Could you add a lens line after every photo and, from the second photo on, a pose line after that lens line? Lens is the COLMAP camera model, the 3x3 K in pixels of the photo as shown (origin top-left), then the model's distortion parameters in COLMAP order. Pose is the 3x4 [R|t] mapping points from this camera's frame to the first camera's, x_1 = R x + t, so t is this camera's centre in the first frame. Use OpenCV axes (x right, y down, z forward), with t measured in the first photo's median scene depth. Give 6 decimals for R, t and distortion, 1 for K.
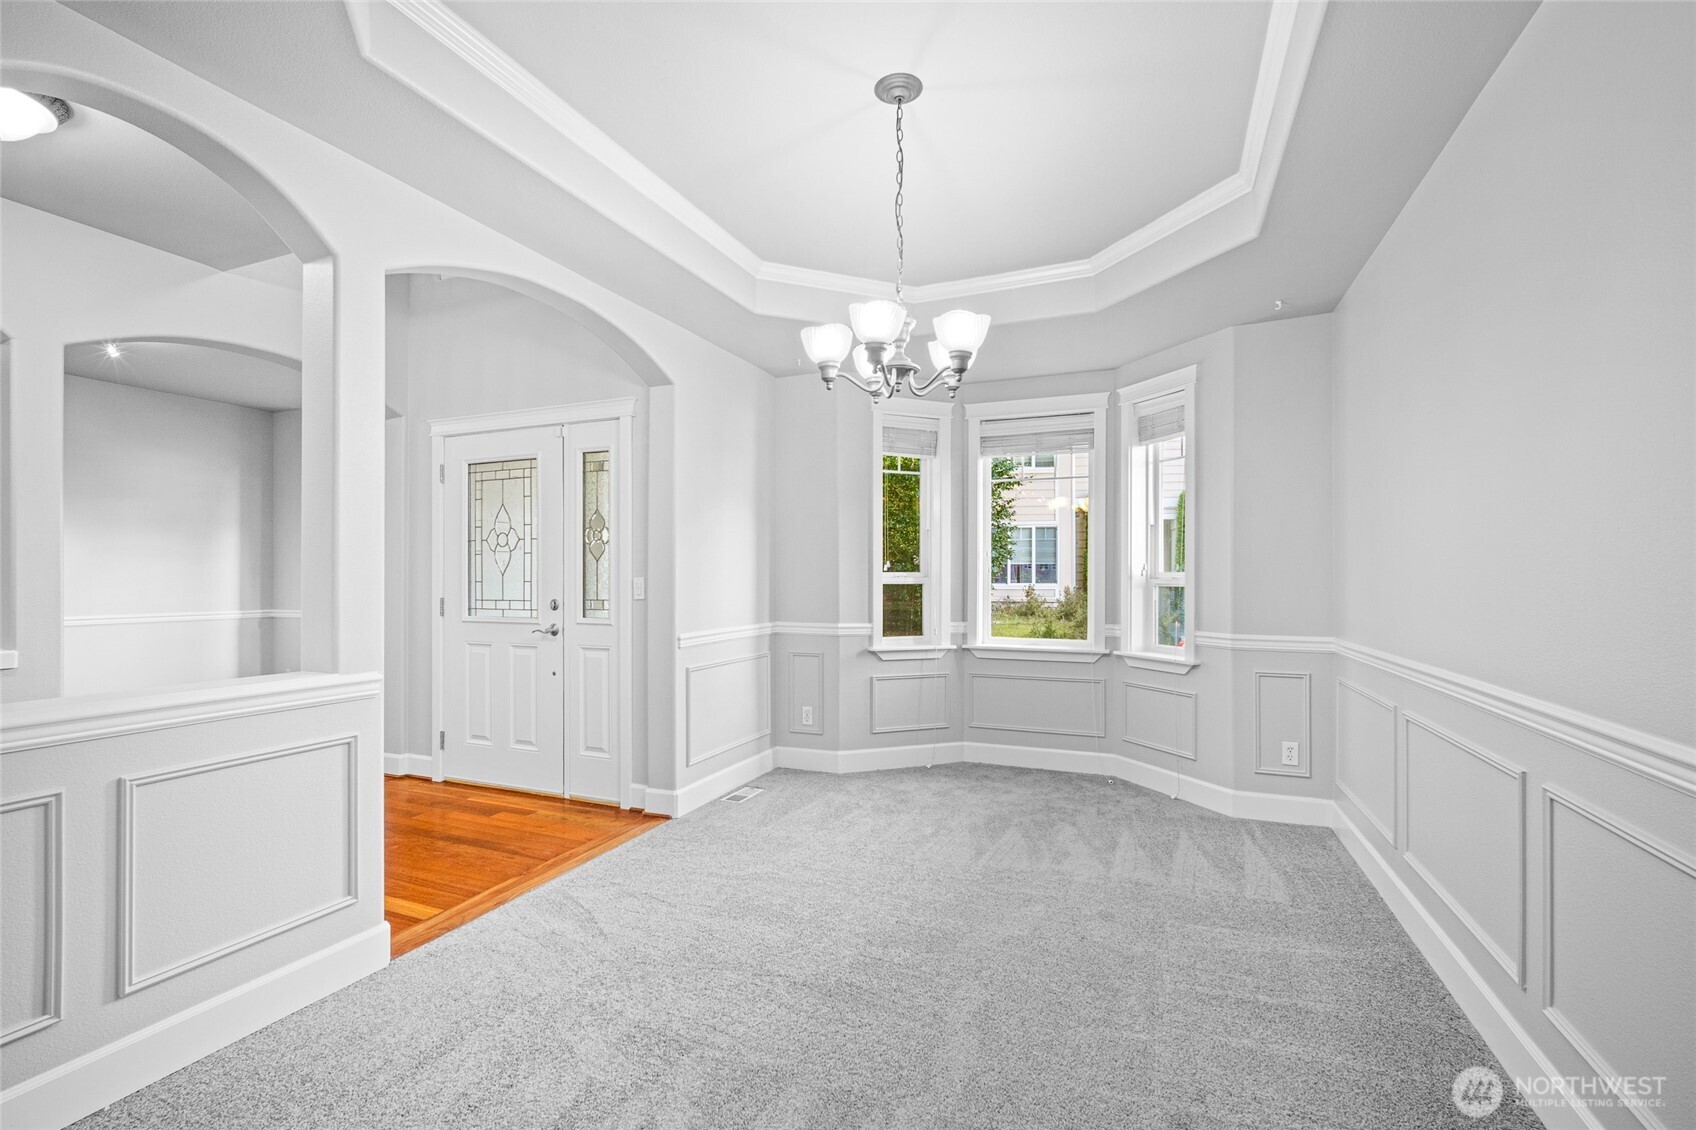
lens RADIAL K [[753.9, 0, 848.0], [0, 753.9, 565.0], [0, 0, 1]] dist [-0.005514, -0.000220]
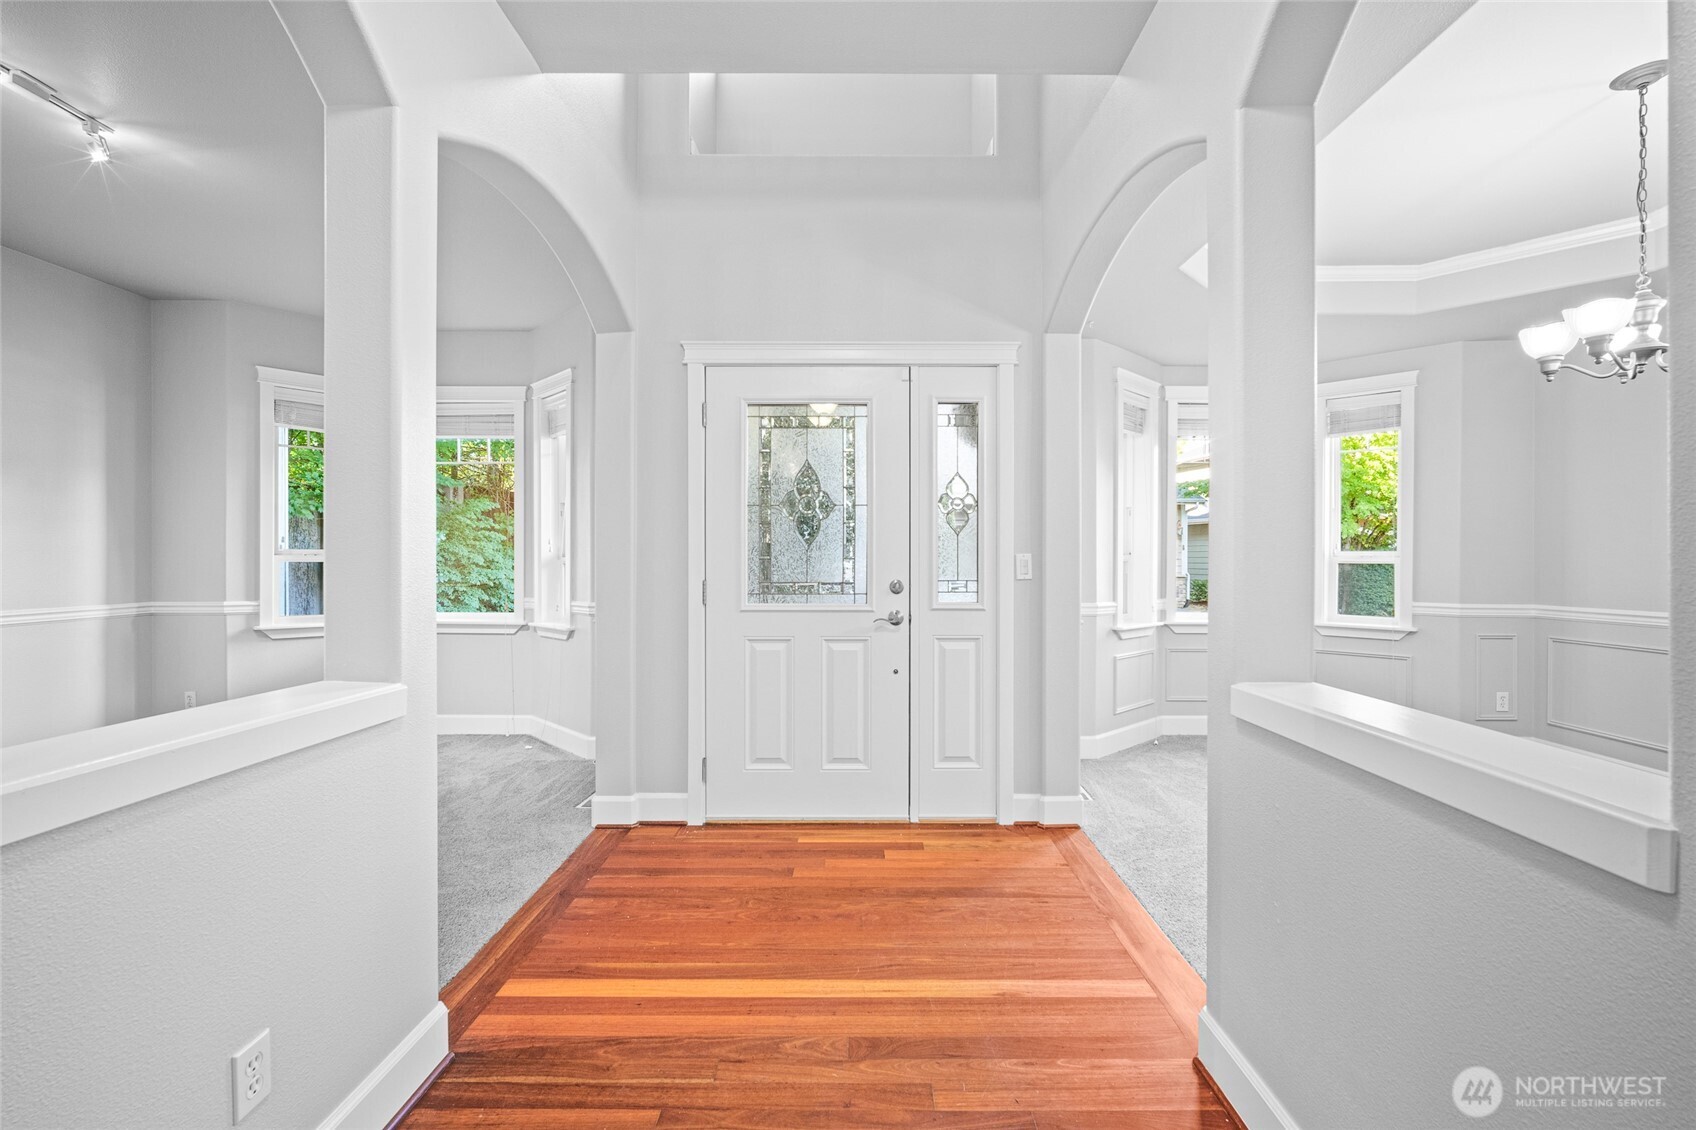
lens RADIAL K [[745.8, 0, 853.6], [0, 745.8, 551.0], [0, 0, 1]] dist [-0.003537, -0.000244]
pose [[0.920299, 0.005335, 0.391180, -0.751245], [-0.008637, 0.999940, 0.006683, 0.008979], [-0.391121, -0.009529, 0.920290, 0.279287]]
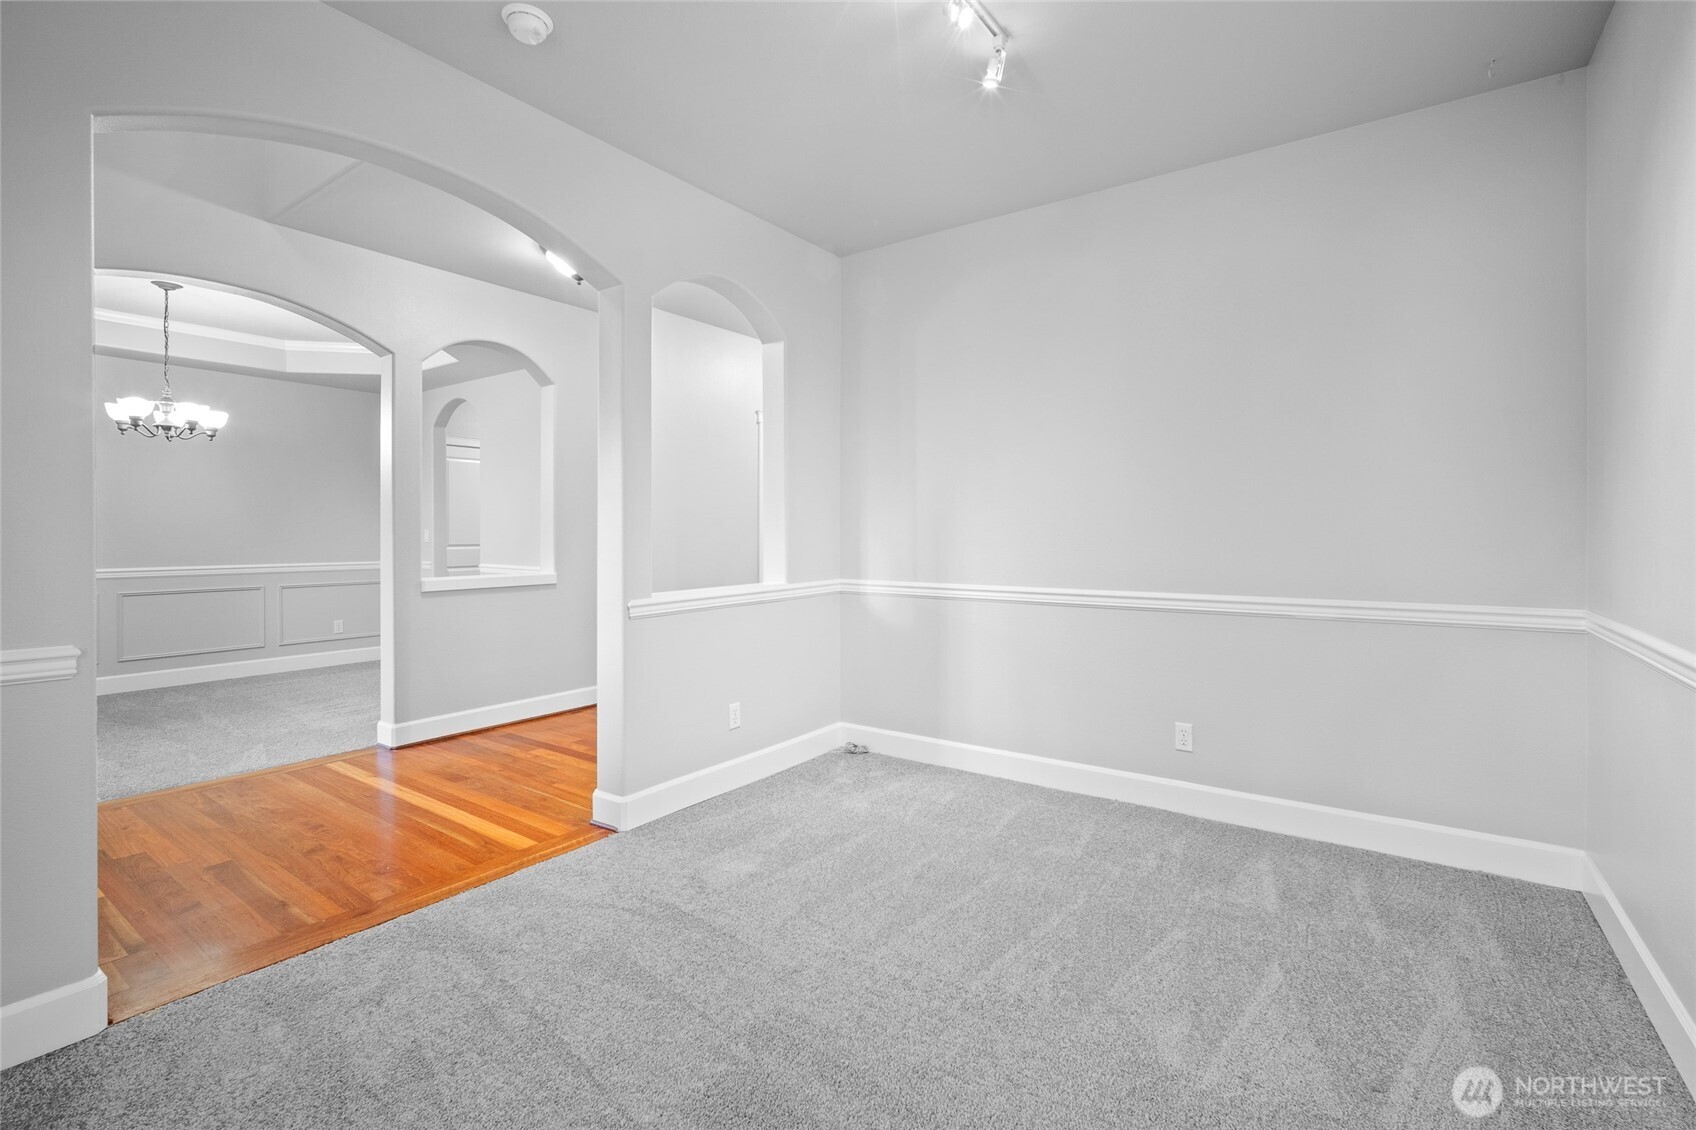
lens RADIAL K [[745.8, 0, 853.6], [0, 745.8, 551.0], [0, 0, 1]] dist [-0.003537, -0.000244]
pose [[-0.982553, -0.000770, 0.185983, -1.200122], [-0.002521, 0.999955, -0.009178, 0.039344], [-0.185968, -0.009487, -0.982510, 1.465790]]
